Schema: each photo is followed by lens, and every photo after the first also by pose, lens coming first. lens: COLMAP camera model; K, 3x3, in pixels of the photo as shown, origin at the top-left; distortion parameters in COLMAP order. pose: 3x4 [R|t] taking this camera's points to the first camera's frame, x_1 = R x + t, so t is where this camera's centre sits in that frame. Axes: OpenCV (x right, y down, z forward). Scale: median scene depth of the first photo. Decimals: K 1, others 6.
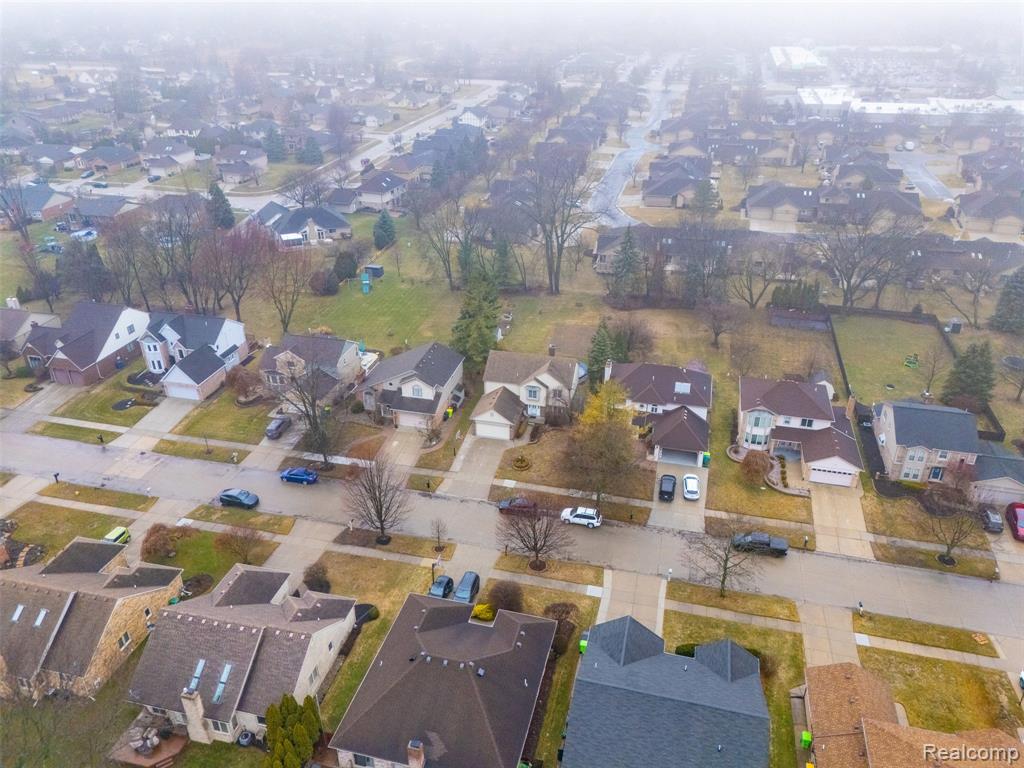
lens RADIAL K [[750.6, 0, 514.4], [0, 750.6, 381.3], [0, 0, 1]] dist [0.076254, -0.069842]
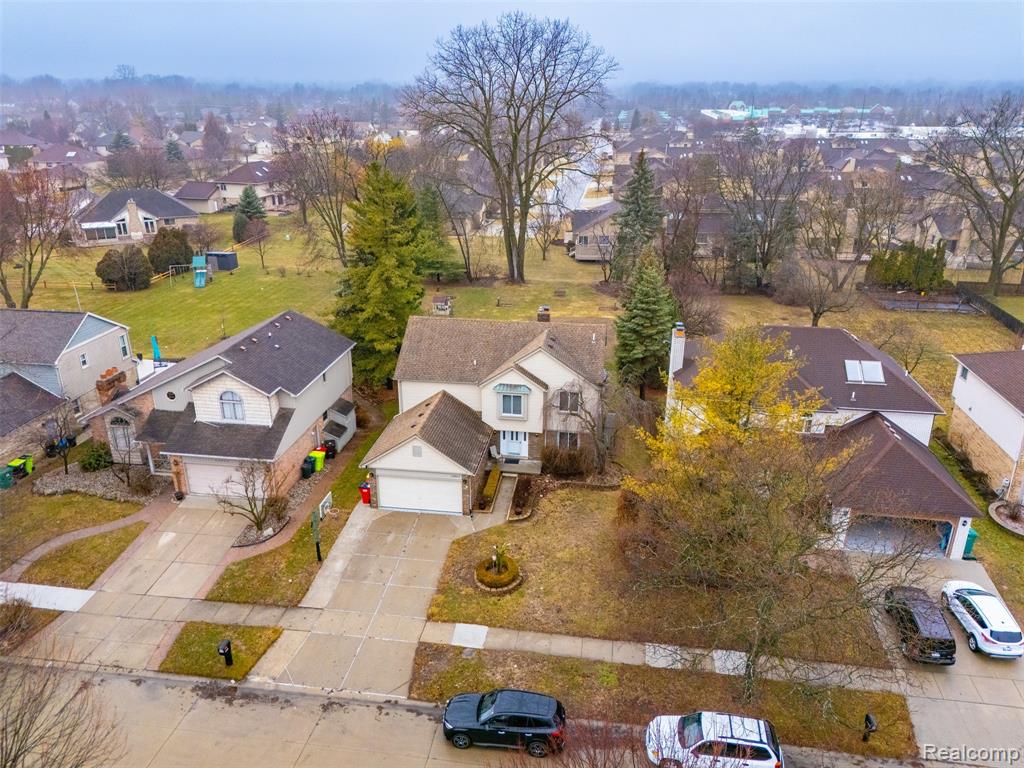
lens RADIAL K [[750.6, 0, 514.4], [0, 750.6, 381.3], [0, 0, 1]] dist [0.076254, -0.069842]
pose [[0.994987, -0.028925, 0.095734, -0.014809], [0.040567, 0.991702, -0.121988, 0.056107], [-0.091411, 0.125260, 0.987904, 0.571854]]
